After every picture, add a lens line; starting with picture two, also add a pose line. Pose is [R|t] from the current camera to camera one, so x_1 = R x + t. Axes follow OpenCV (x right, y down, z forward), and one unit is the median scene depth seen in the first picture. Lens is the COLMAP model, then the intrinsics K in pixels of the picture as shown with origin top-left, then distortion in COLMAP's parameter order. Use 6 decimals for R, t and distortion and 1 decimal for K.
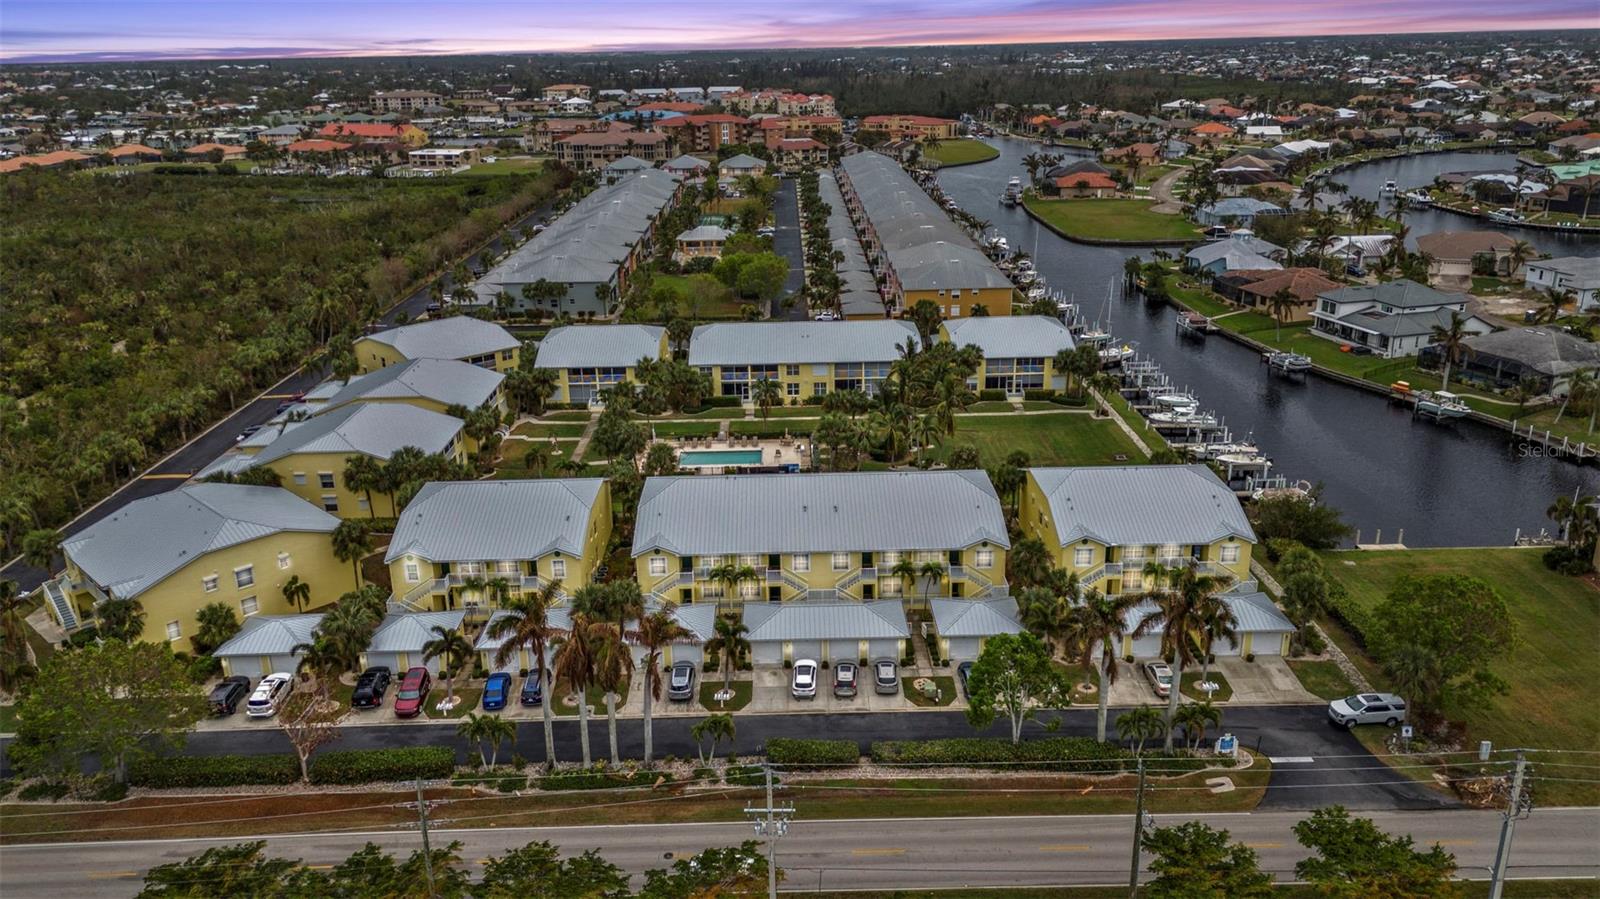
lens RADIAL K [[1168.8, 0, 800.0], [0, 1168.8, 449.5], [0, 0, 1]] dist [0.090866, -0.095946]
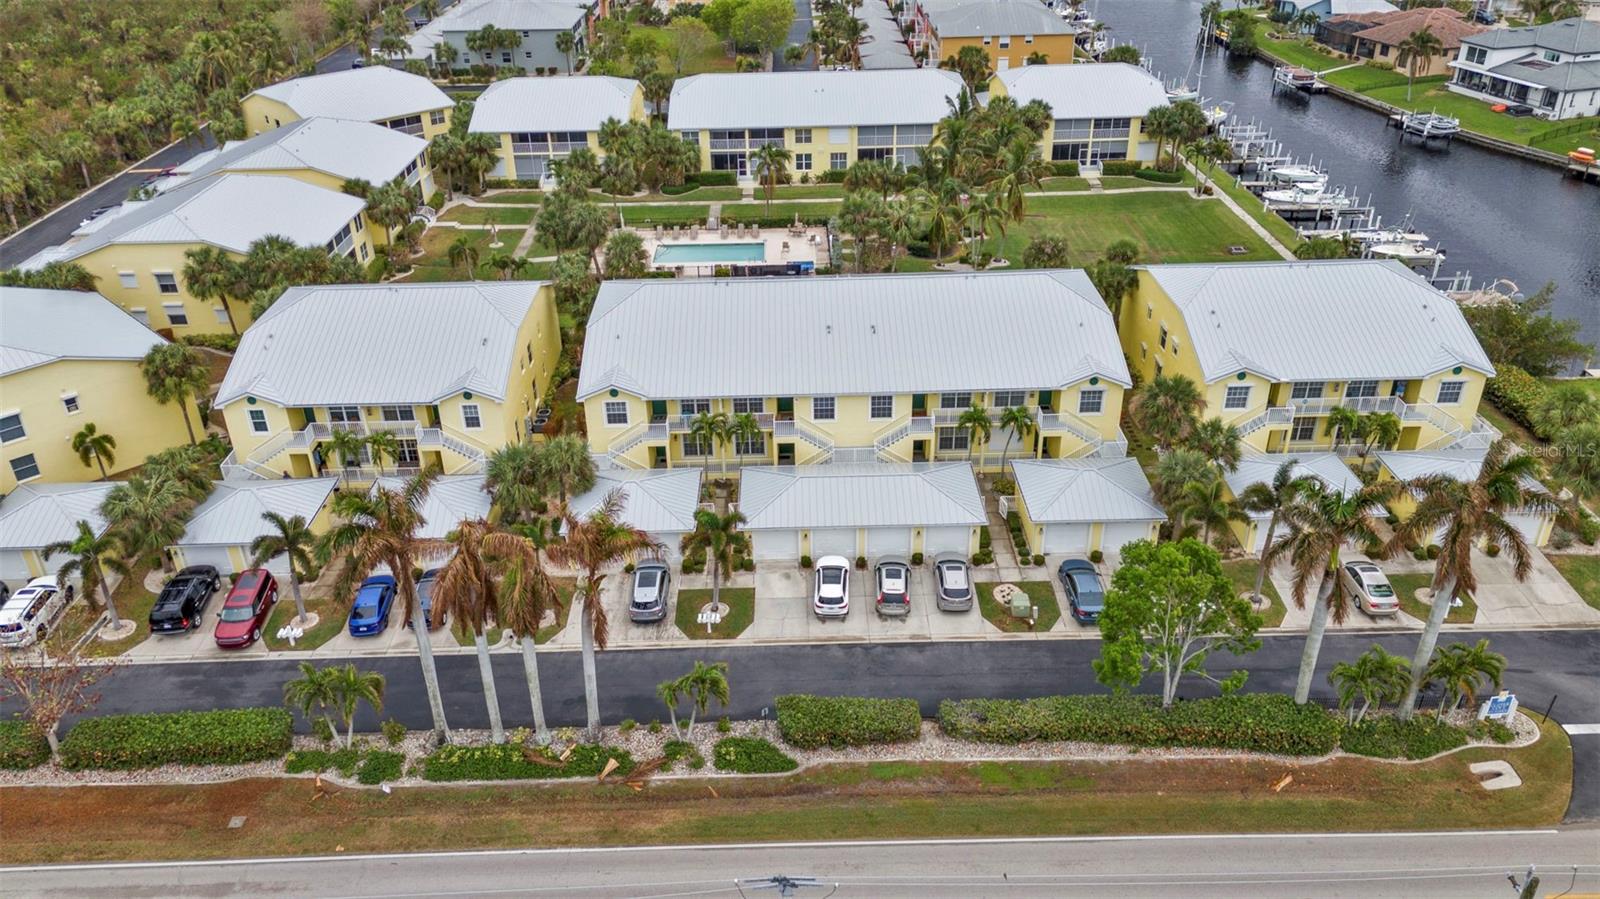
lens RADIAL K [[1168.8, 0, 800.0], [0, 1168.8, 449.5], [0, 0, 1]] dist [0.090866, -0.095946]
pose [[0.999999, -0.000857, -0.000952, -0.010437], [0.001009, 0.984739, 0.174033, 0.000613], [0.000788, -0.174033, 0.984739, 0.269749]]
